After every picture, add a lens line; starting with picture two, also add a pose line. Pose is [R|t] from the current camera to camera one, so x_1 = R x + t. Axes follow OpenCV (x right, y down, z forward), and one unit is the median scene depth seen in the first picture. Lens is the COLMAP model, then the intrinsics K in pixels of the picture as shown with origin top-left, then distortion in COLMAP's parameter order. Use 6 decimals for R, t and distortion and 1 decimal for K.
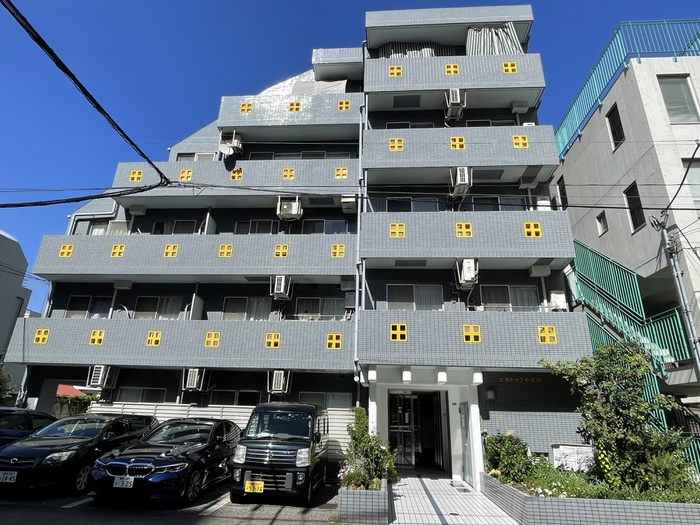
lens RADIAL K [[425.9, 0, 349.8], [0, 425.9, 258.2], [0, 0, 1]] dist [-0.002155, -0.000791]
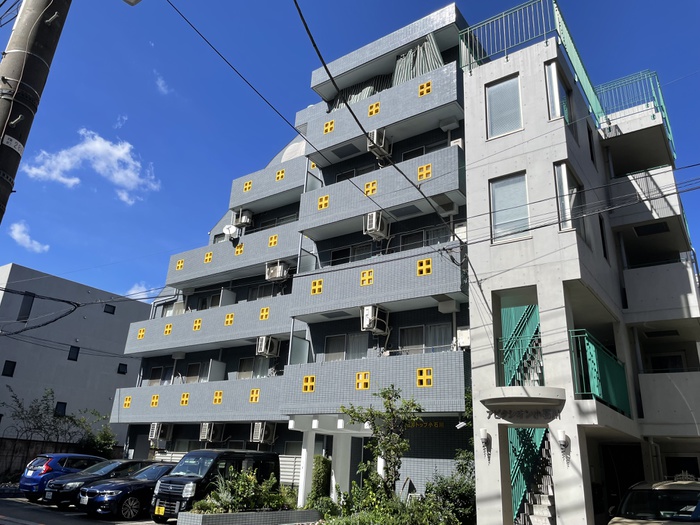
lens RADIAL K [[533.4, 0, 351.2], [0, 533.4, 264.6], [0, 0, 1]] dist [0.047619, -0.026521]
pose [[0.858630, -0.169076, -0.483910, 0.750033], [0.154099, 0.985508, -0.070904, -0.010158], [0.488885, -0.013690, 0.872241, -0.112081]]
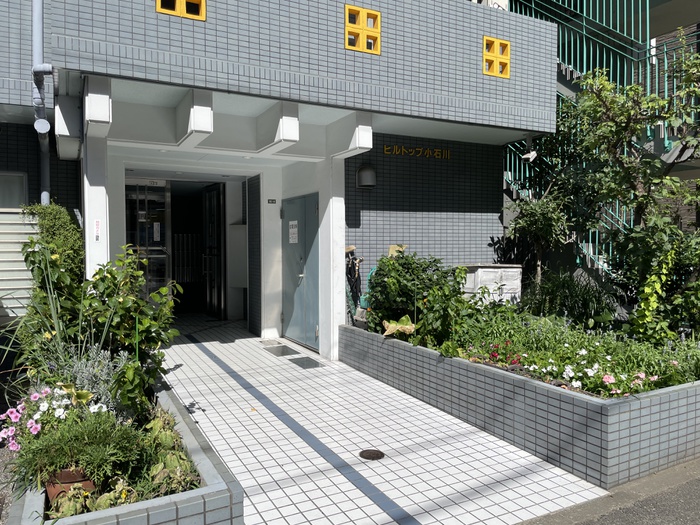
lens RADIAL K [[533.4, 0, 348.2], [0, 533.4, 258.7], [0, 0, 1]] dist [0.047619, -0.026521]
pose [[0.850267, -0.045441, 0.524386, -0.009297], [-0.159824, 0.926939, 0.339471, 0.204931], [-0.501499, -0.372451, 0.780883, 0.508543]]
